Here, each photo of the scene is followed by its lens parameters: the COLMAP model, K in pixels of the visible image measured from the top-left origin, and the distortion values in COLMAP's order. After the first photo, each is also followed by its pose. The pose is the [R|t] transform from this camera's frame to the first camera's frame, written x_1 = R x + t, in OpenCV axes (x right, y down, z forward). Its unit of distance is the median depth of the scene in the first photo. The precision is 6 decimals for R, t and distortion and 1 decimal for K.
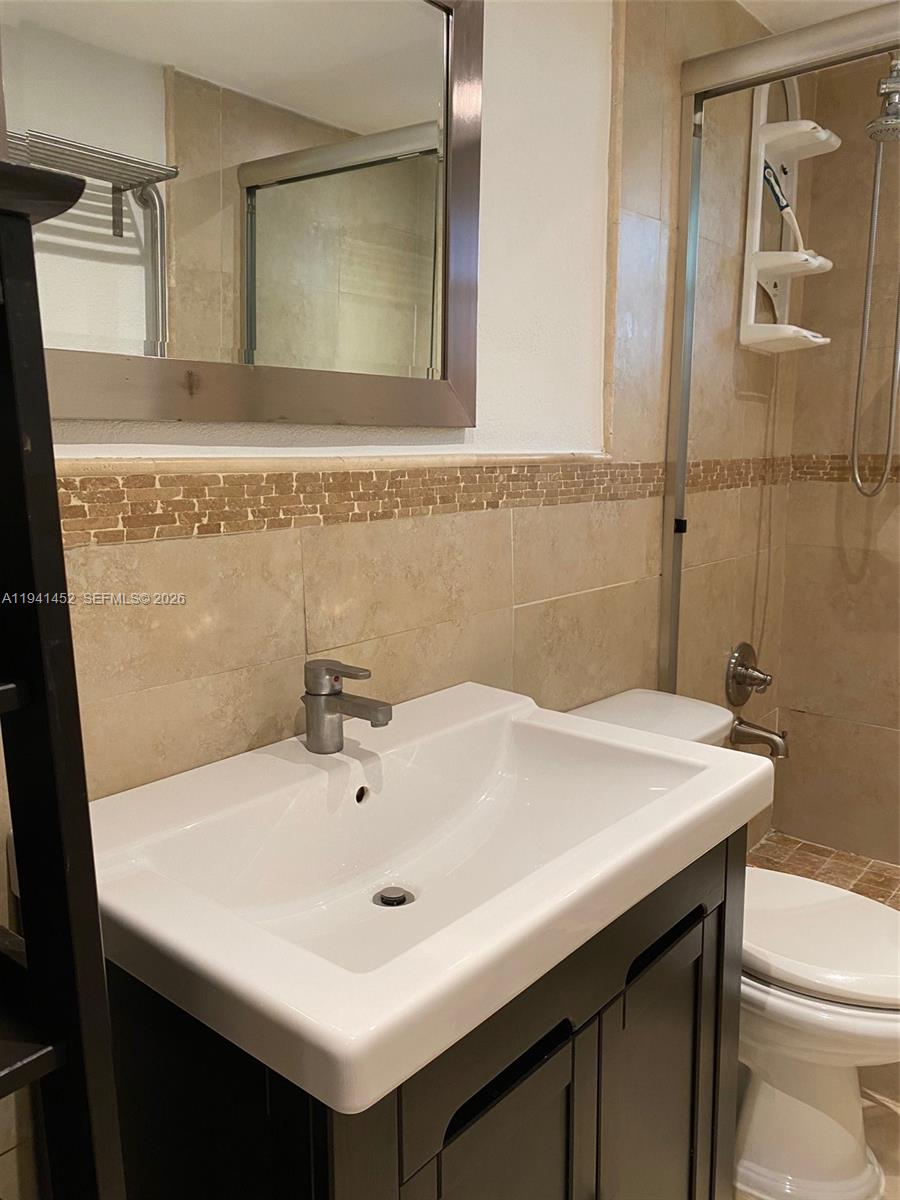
lens RADIAL K [[915.8, 0, 437.7], [0, 915.8, 598.1], [0, 0, 1]] dist [0.058932, -0.084726]
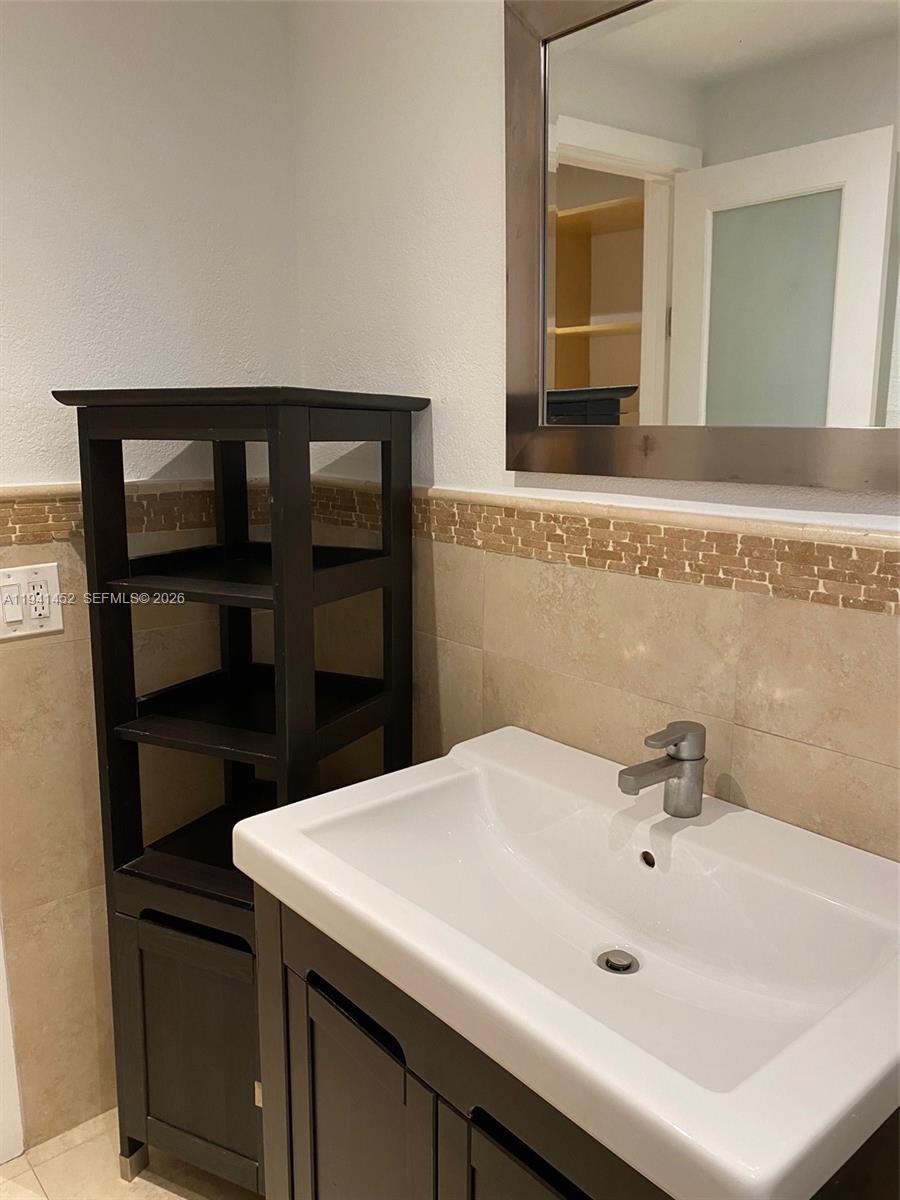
lens RADIAL K [[915.8, 0, 437.7], [0, 915.8, 598.1], [0, 0, 1]] dist [0.058932, -0.084726]
pose [[-0.161605, 0.198332, -0.966720, 0.680285], [-0.152435, 0.962823, 0.223015, -0.194220], [0.975011, 0.183402, -0.125364, 0.671898]]
